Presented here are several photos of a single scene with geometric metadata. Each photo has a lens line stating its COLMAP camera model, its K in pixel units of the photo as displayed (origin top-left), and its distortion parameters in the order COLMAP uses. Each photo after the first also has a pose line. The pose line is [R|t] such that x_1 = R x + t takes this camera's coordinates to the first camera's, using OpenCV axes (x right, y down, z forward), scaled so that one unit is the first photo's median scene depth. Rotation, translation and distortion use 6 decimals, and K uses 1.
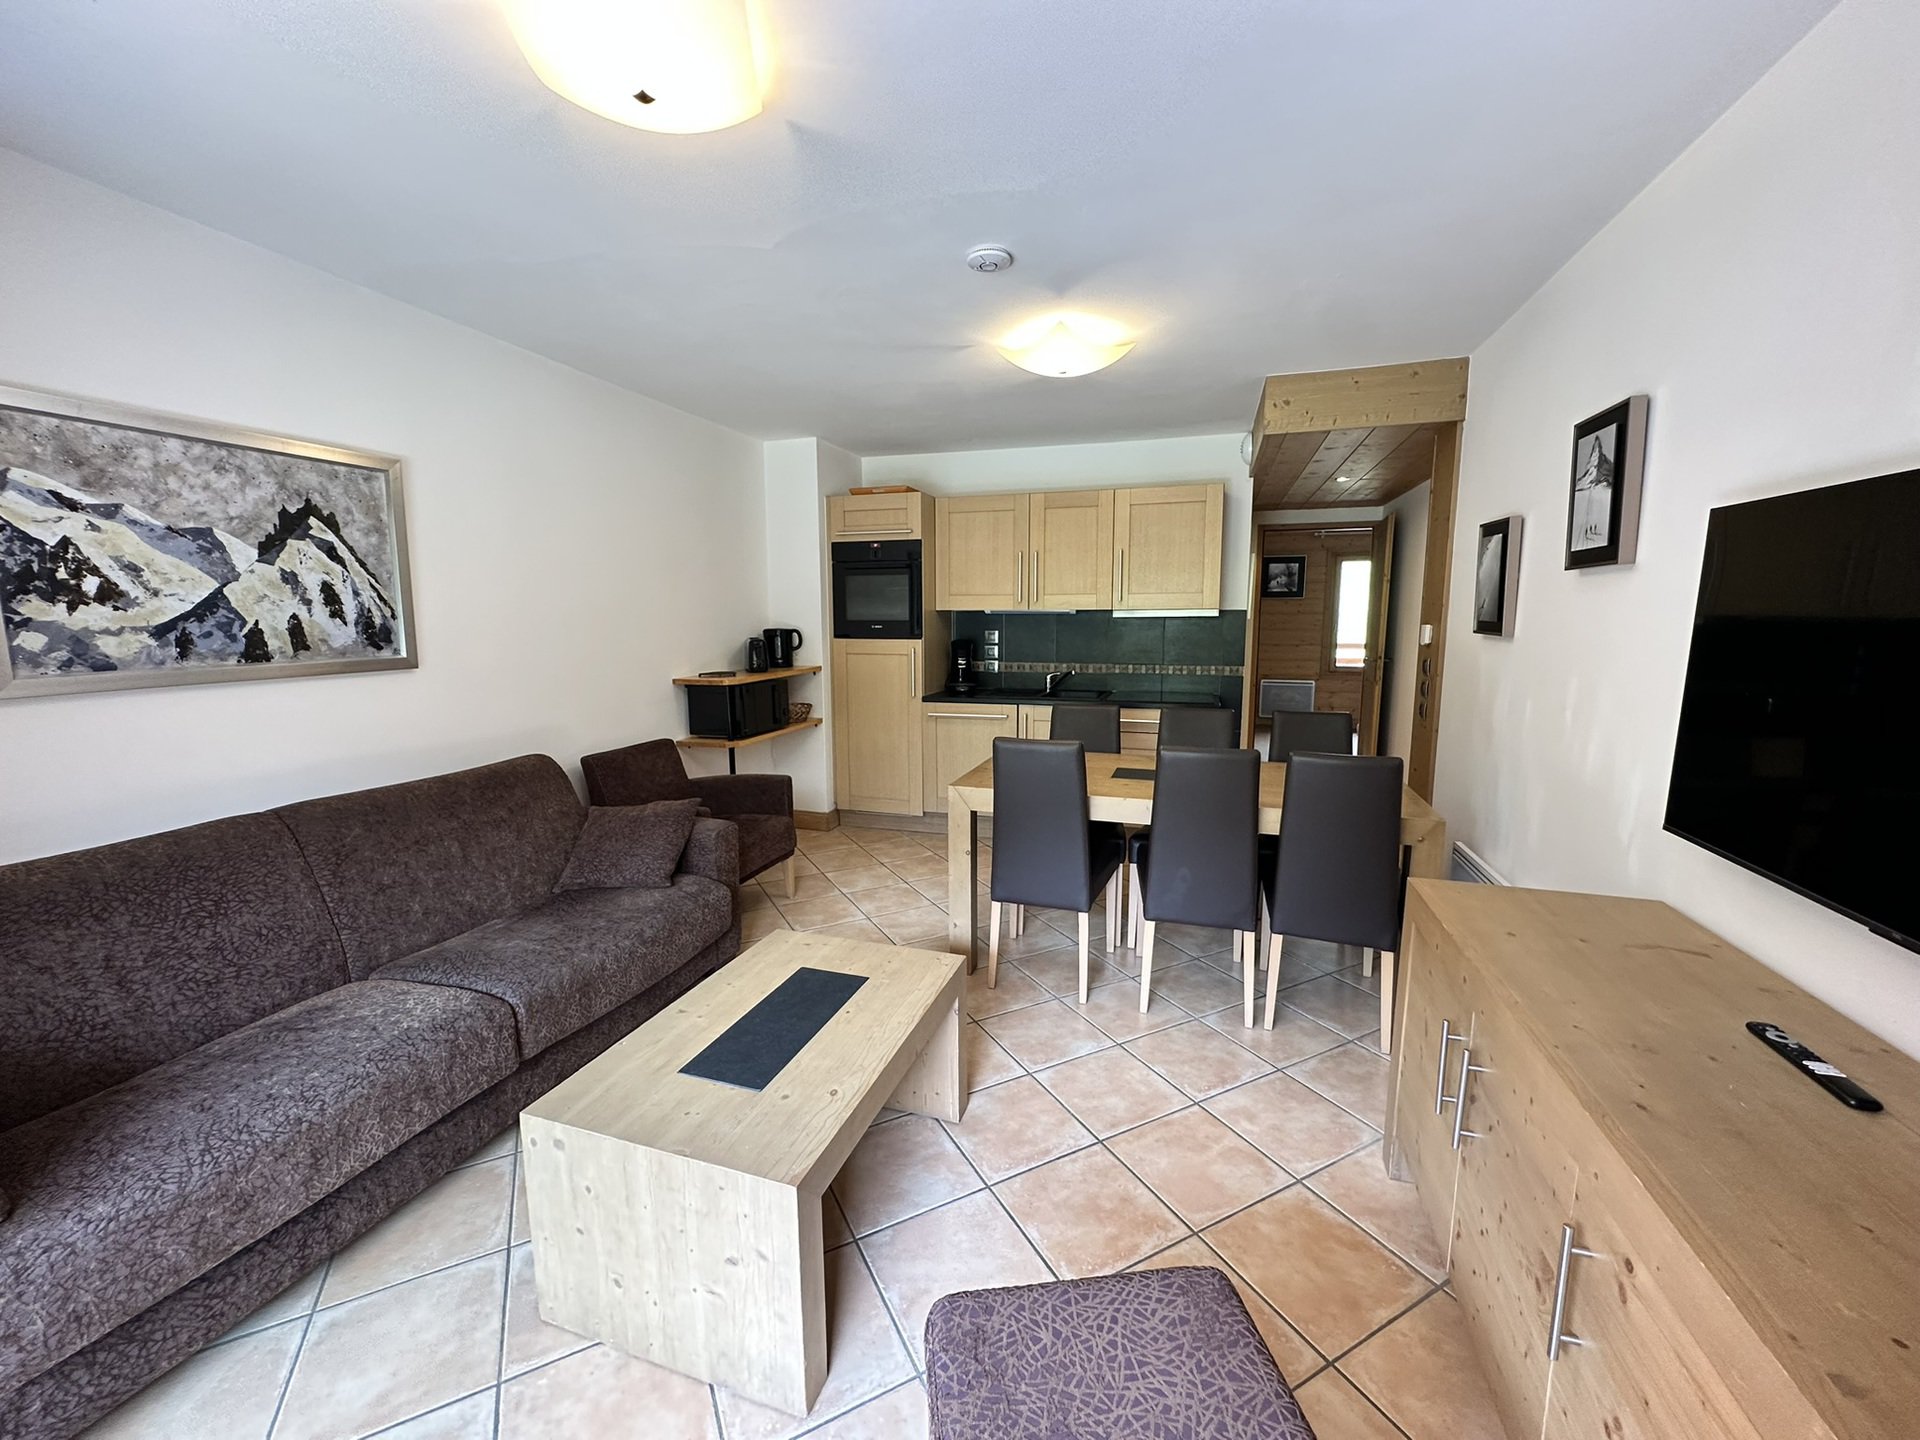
lens RADIAL K [[761.1, 0, 955.7], [0, 761.1, 719.7], [0, 0, 1]] dist [-0.002336, 0.000352]
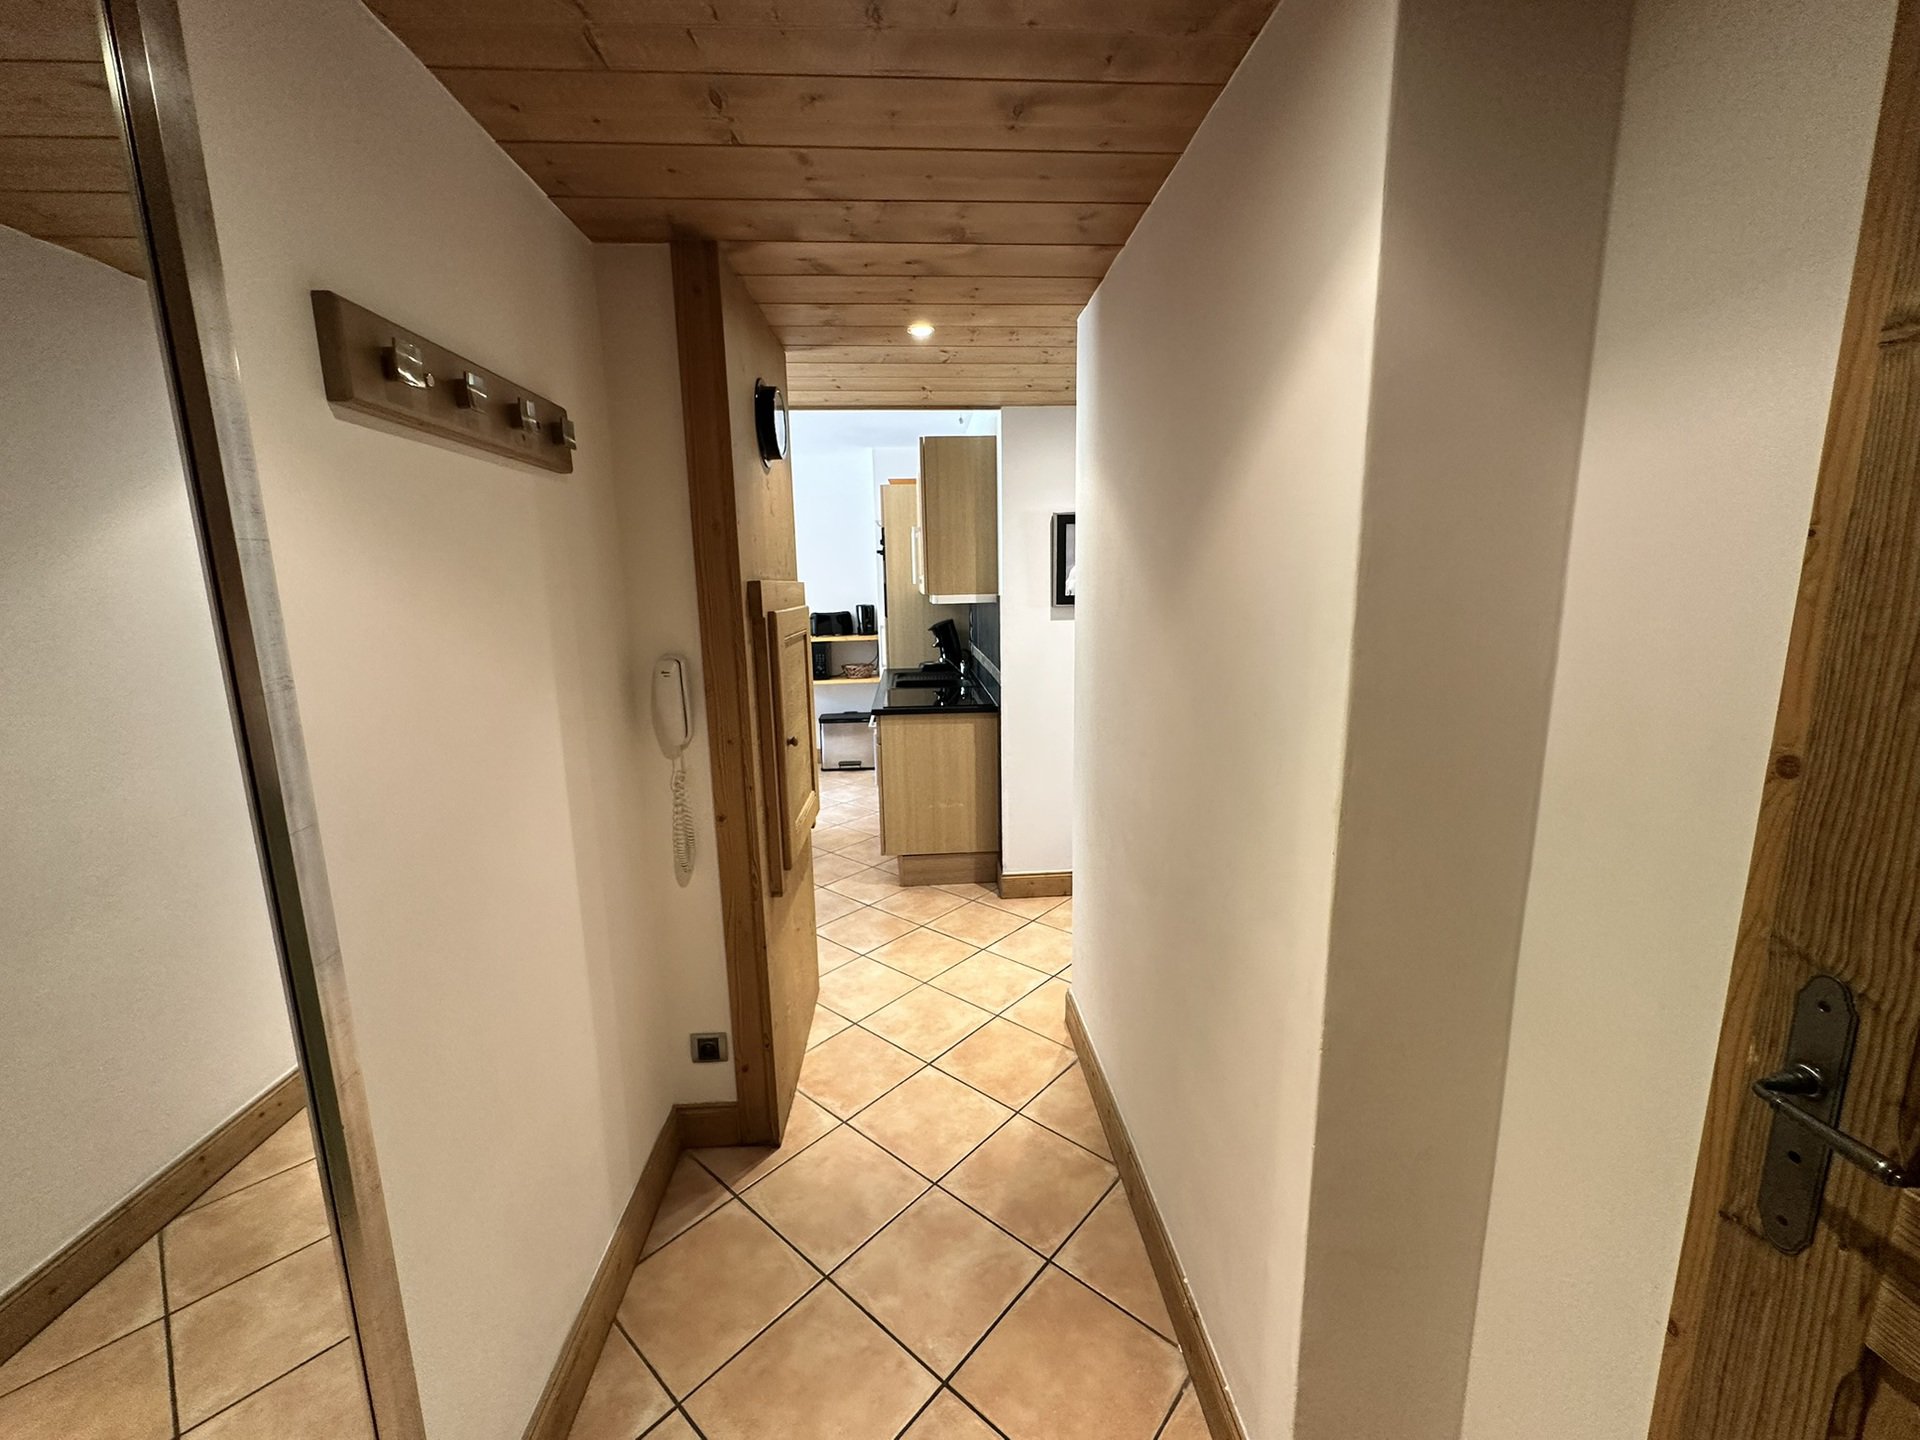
lens RADIAL K [[761.1, 0, 966.0], [0, 761.1, 720.0], [0, 0, 1]] dist [-0.002336, 0.000352]
pose [[0.372807, 0.164301, -0.913247, 2.227636], [-0.116456, 0.984702, 0.129616, -0.248826], [0.920572, 0.058031, 0.386238, 1.467065]]
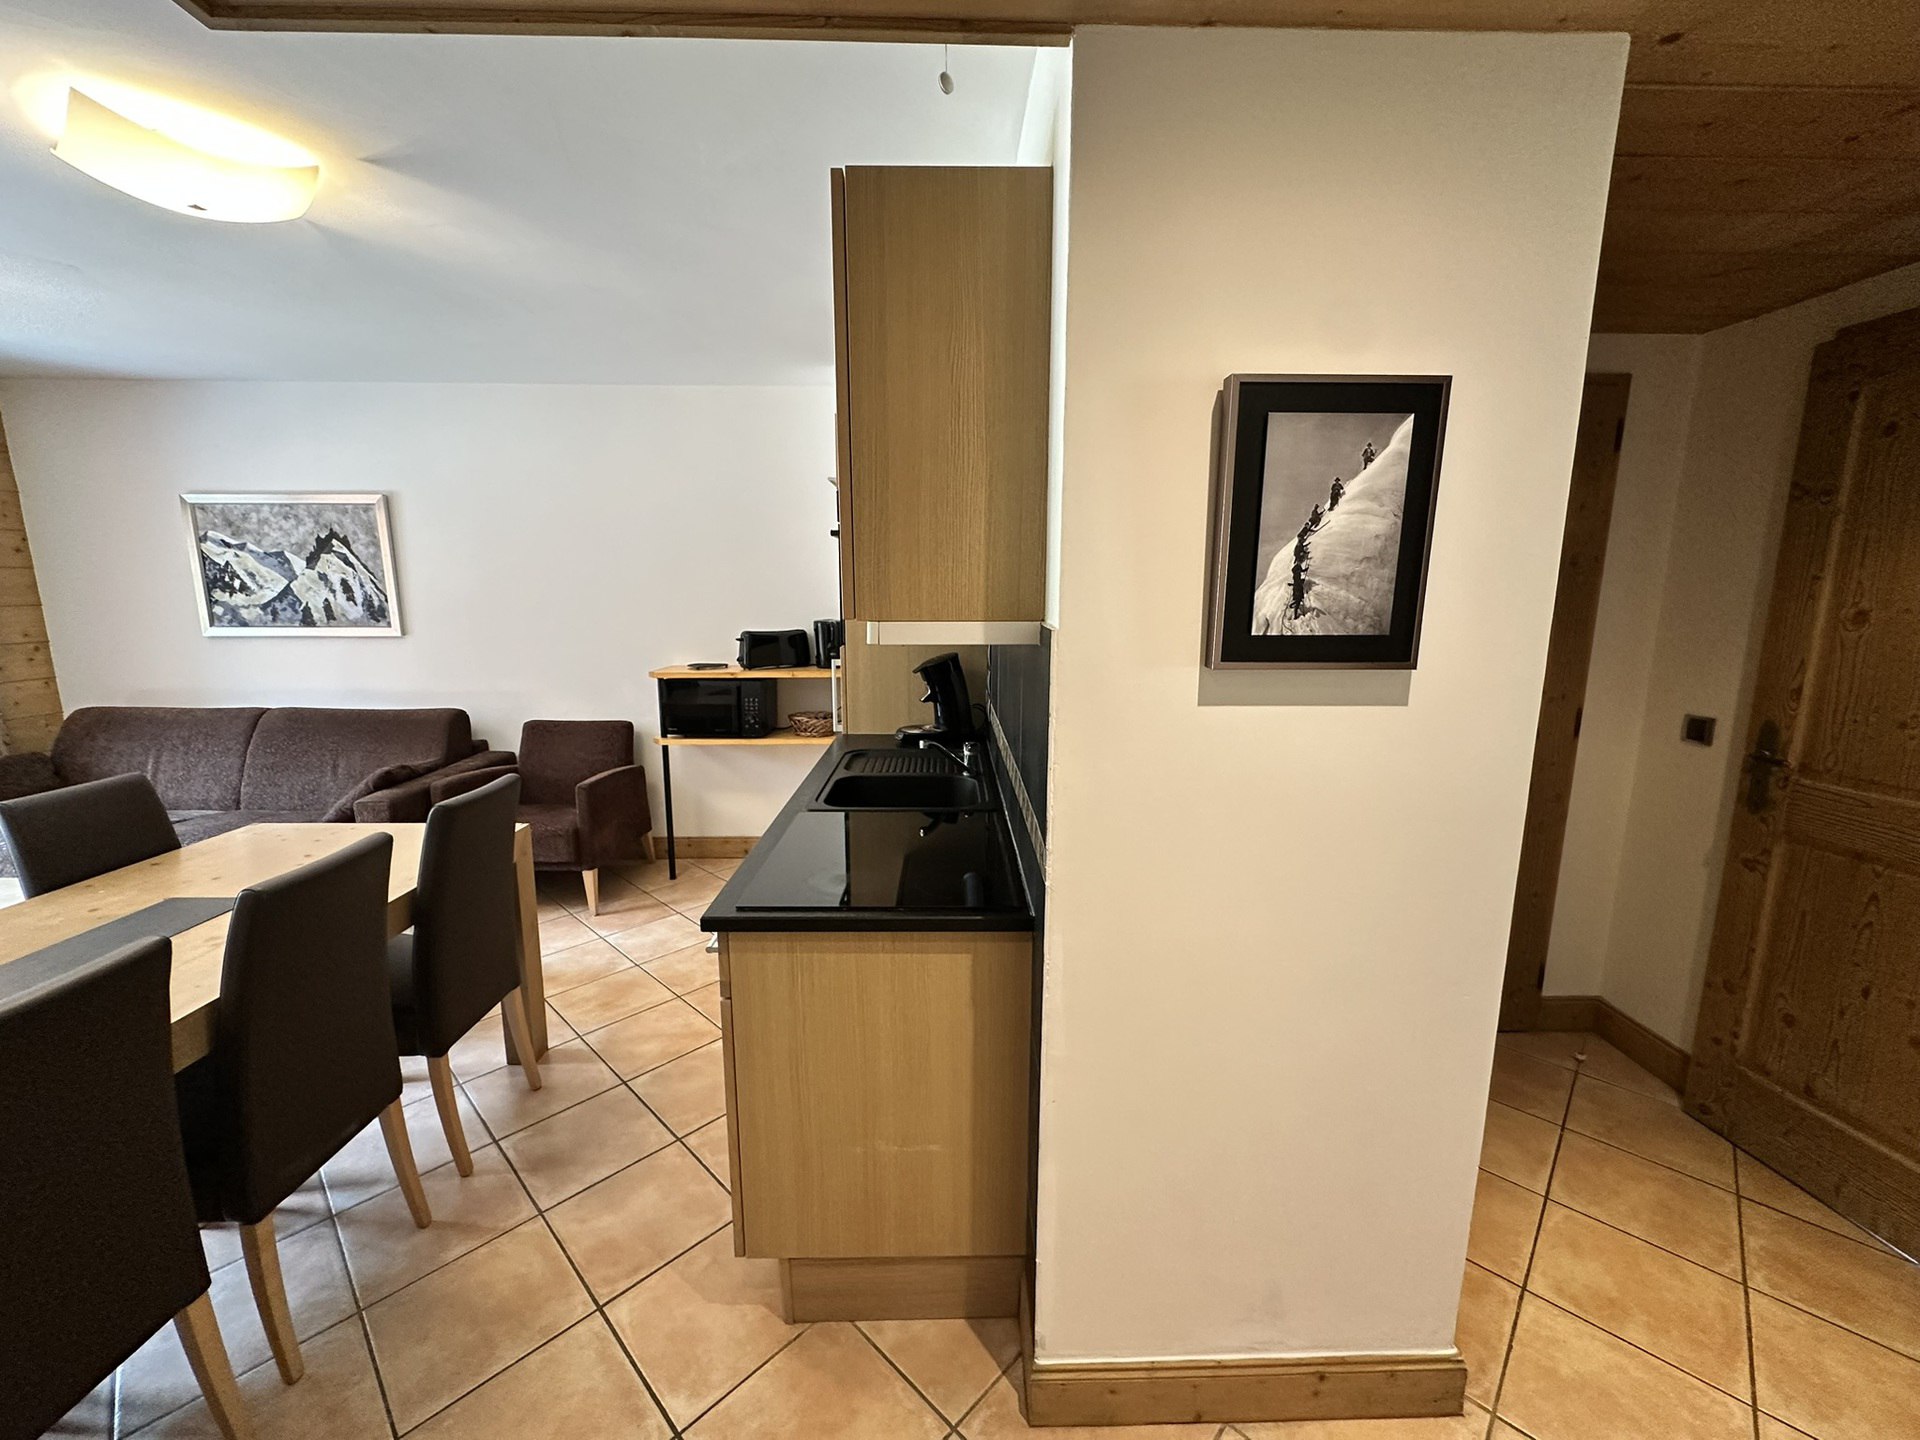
lens RADIAL K [[761.1, 0, 958.3], [0, 761.1, 721.0], [0, 0, 1]] dist [-0.002336, 0.000352]
pose [[0.318877, 0.168920, -0.932622, 1.277292], [-0.137877, 0.981790, 0.130683, -0.303779], [0.937714, 0.086916, 0.336360, 1.882906]]
